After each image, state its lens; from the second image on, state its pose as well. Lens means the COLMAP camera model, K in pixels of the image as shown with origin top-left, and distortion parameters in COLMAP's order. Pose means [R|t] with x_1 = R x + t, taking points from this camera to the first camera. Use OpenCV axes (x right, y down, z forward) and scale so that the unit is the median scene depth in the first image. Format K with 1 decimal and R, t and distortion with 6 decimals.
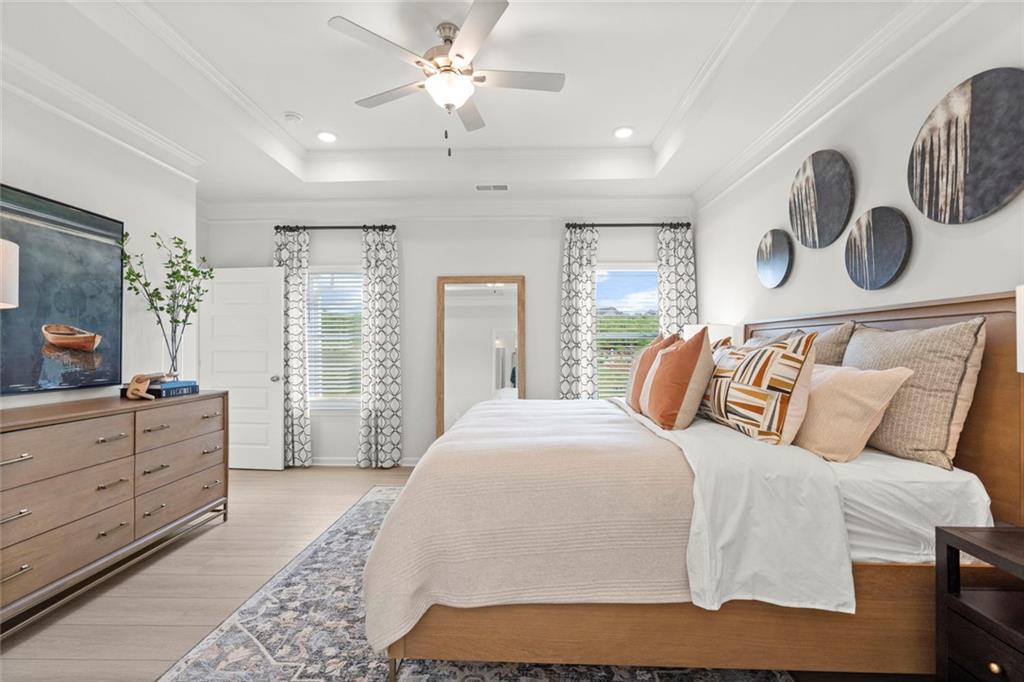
lens RADIAL K [[462.3, 0, 514.4], [0, 462.3, 347.0], [0, 0, 1]] dist [-0.014573, 0.000551]
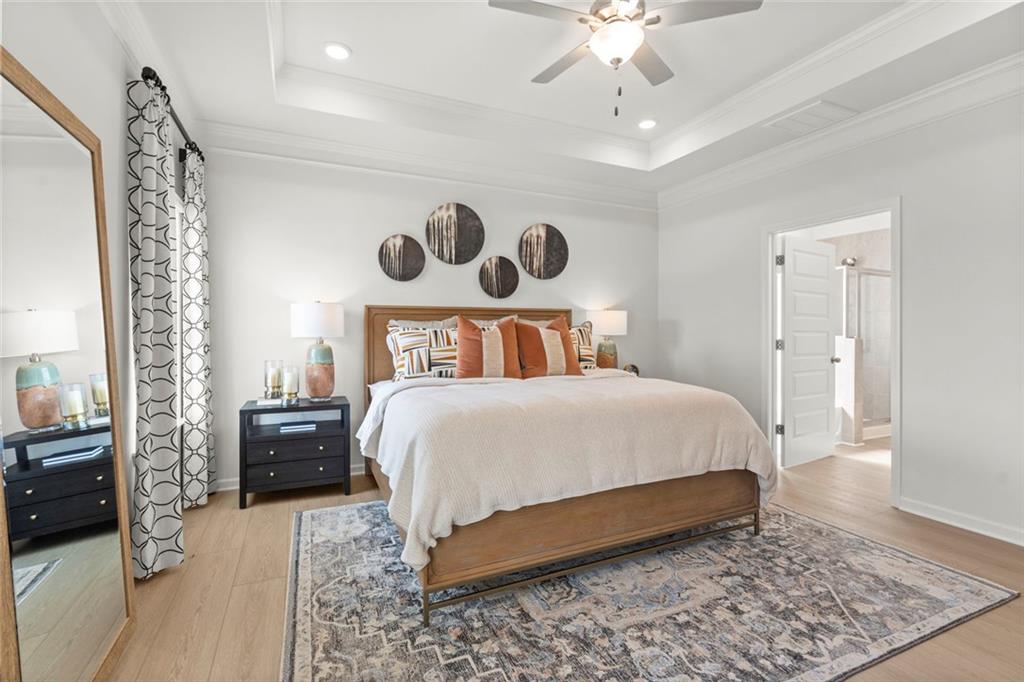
lens RADIAL K [[462.3, 0, 512.1], [0, 462.3, 339.2], [0, 0, 1]] dist [-0.014573, 0.000551]
pose [[-0.432028, -0.007818, 0.901826, -0.987912], [0.002596, 0.999948, 0.009912, 0.023935], [-0.901856, 0.006623, -0.431985, 1.798246]]
